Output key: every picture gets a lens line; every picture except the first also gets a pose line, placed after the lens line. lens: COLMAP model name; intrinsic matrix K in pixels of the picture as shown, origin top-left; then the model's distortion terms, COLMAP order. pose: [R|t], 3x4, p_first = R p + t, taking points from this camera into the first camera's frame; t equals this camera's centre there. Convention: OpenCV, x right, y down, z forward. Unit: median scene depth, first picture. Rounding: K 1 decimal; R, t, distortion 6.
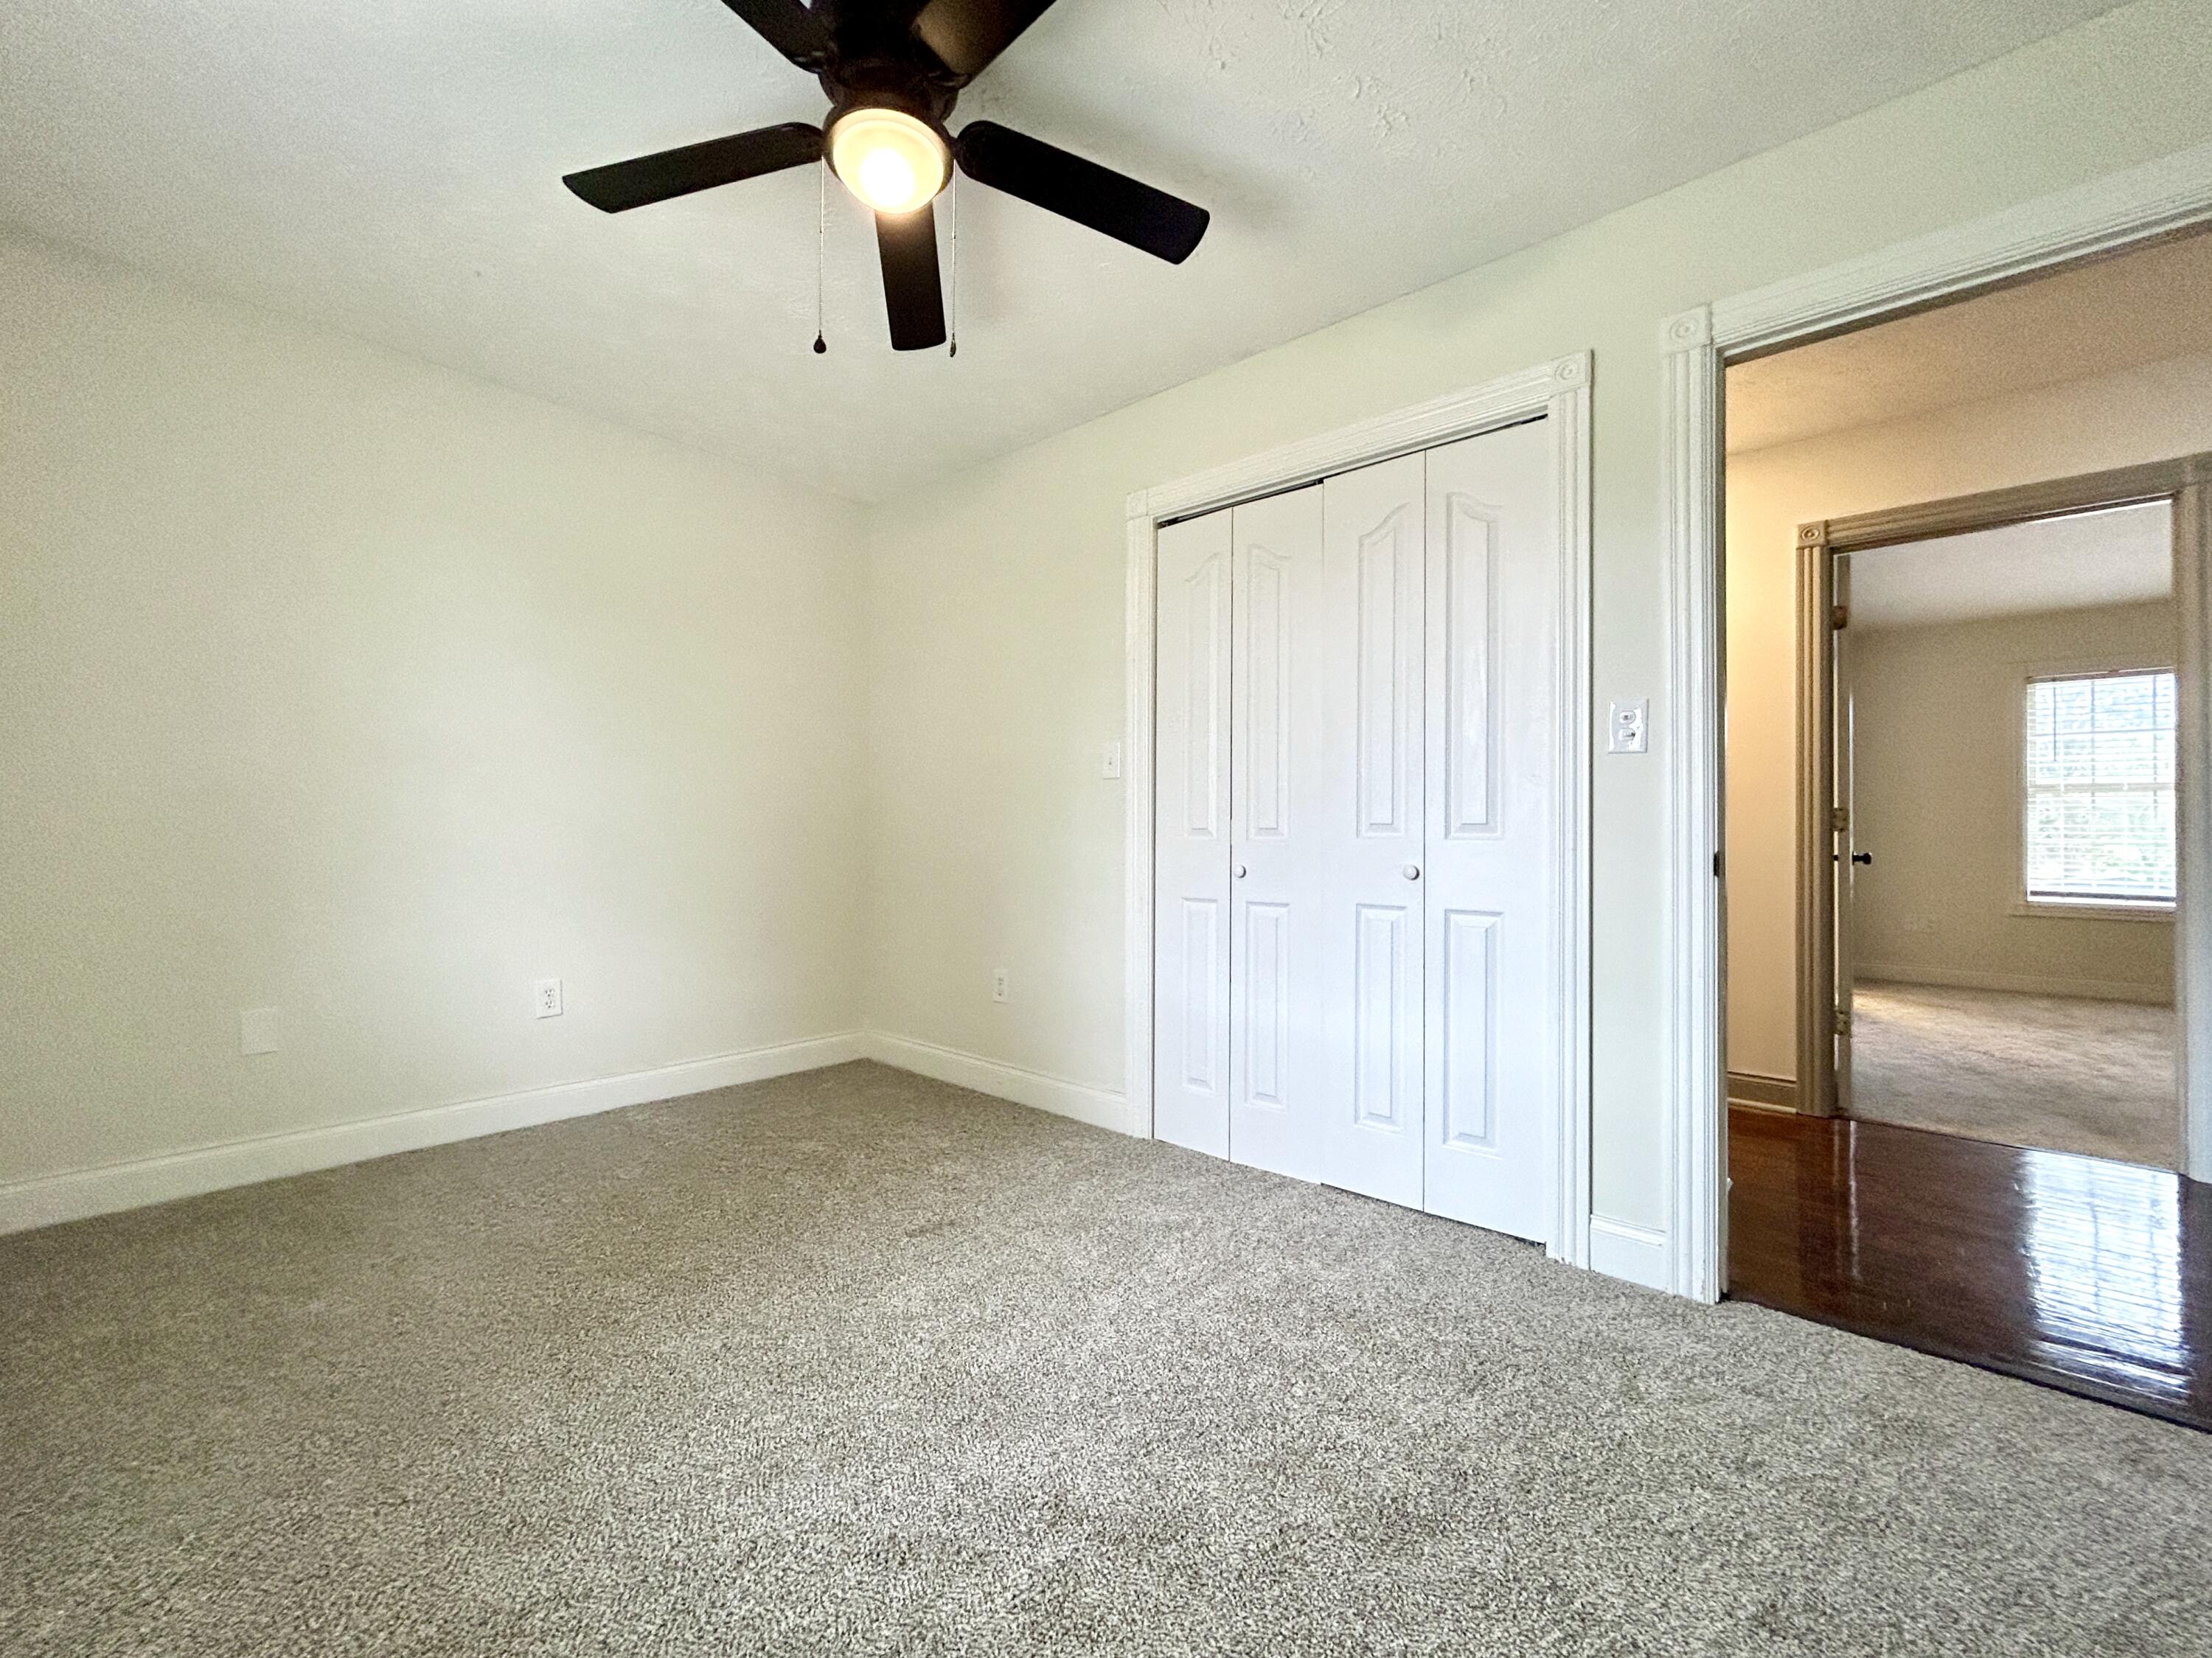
lens RADIAL K [[888.3, 0, 1096.2], [0, 888.3, 824.4], [0, 0, 1]] dist [-0.001626, -0.000058]
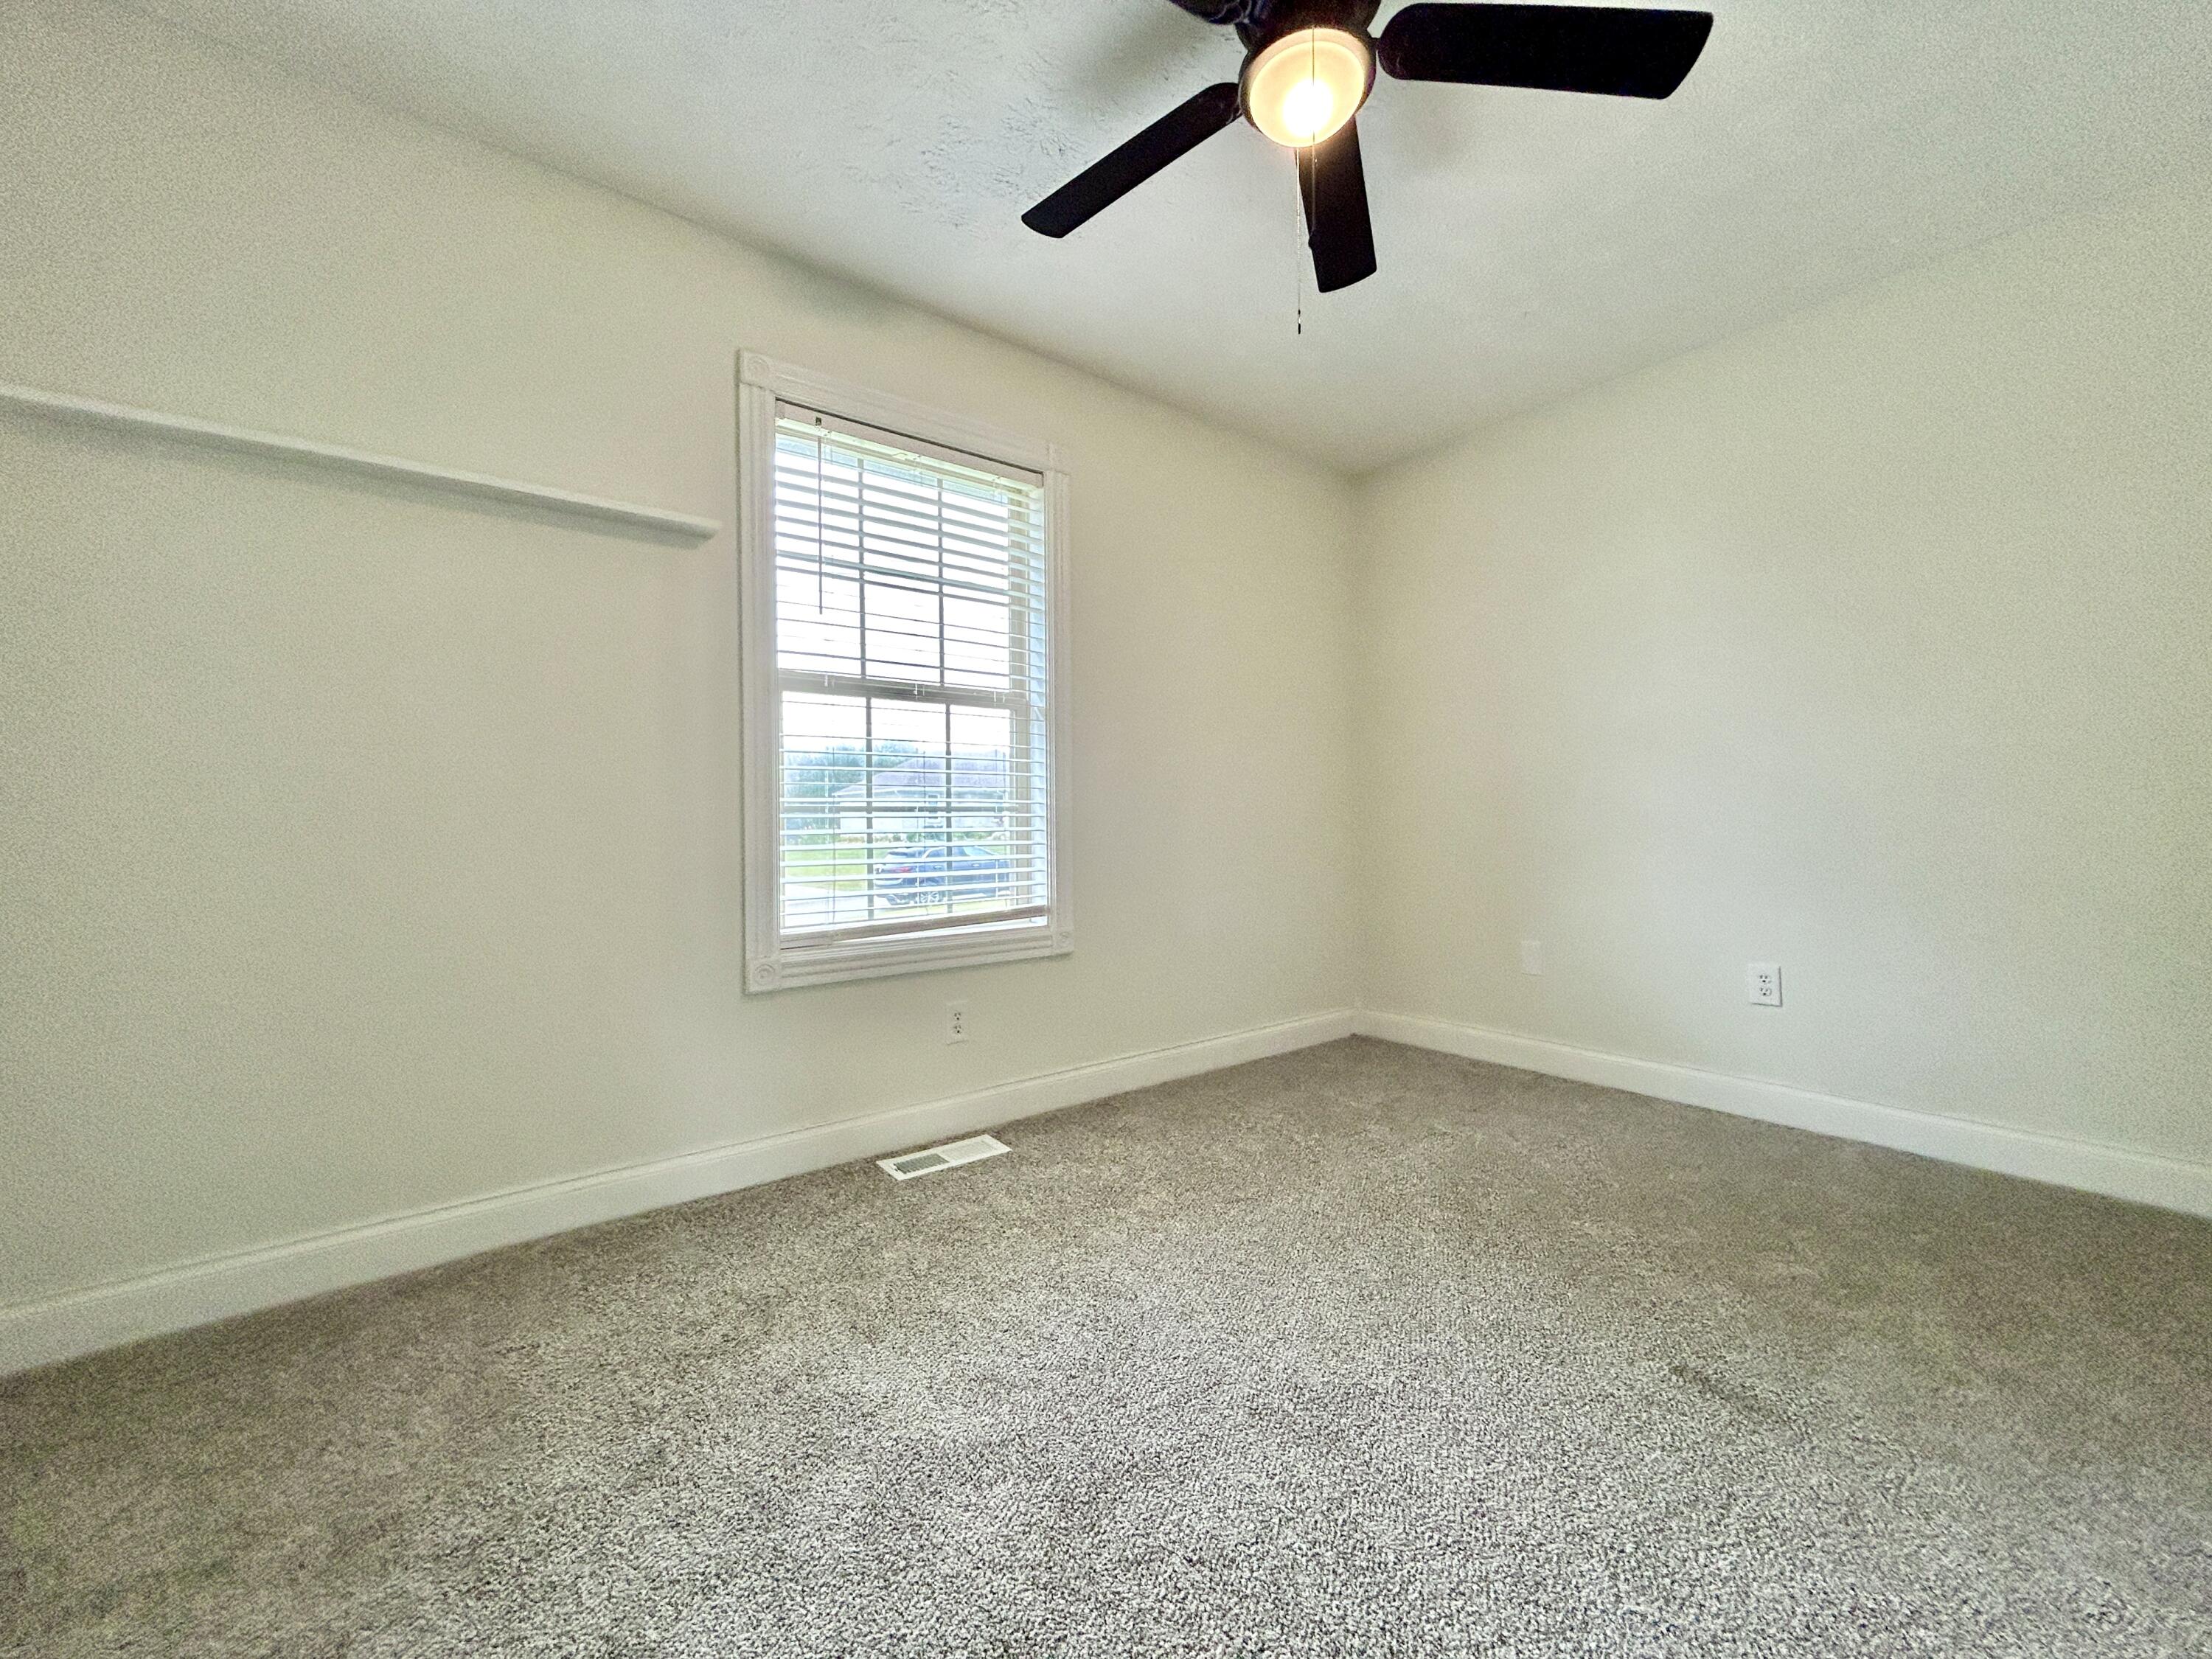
lens RADIAL K [[888.4, 0, 1096.2], [0, 888.4, 824.9], [0, 0, 1]] dist [-0.001626, -0.000058]
pose [[-0.191916, -0.006389, -0.981391, 0.507991], [0.027458, 0.999552, -0.011877, 0.031820], [0.981027, -0.029226, -0.191654, 0.643030]]
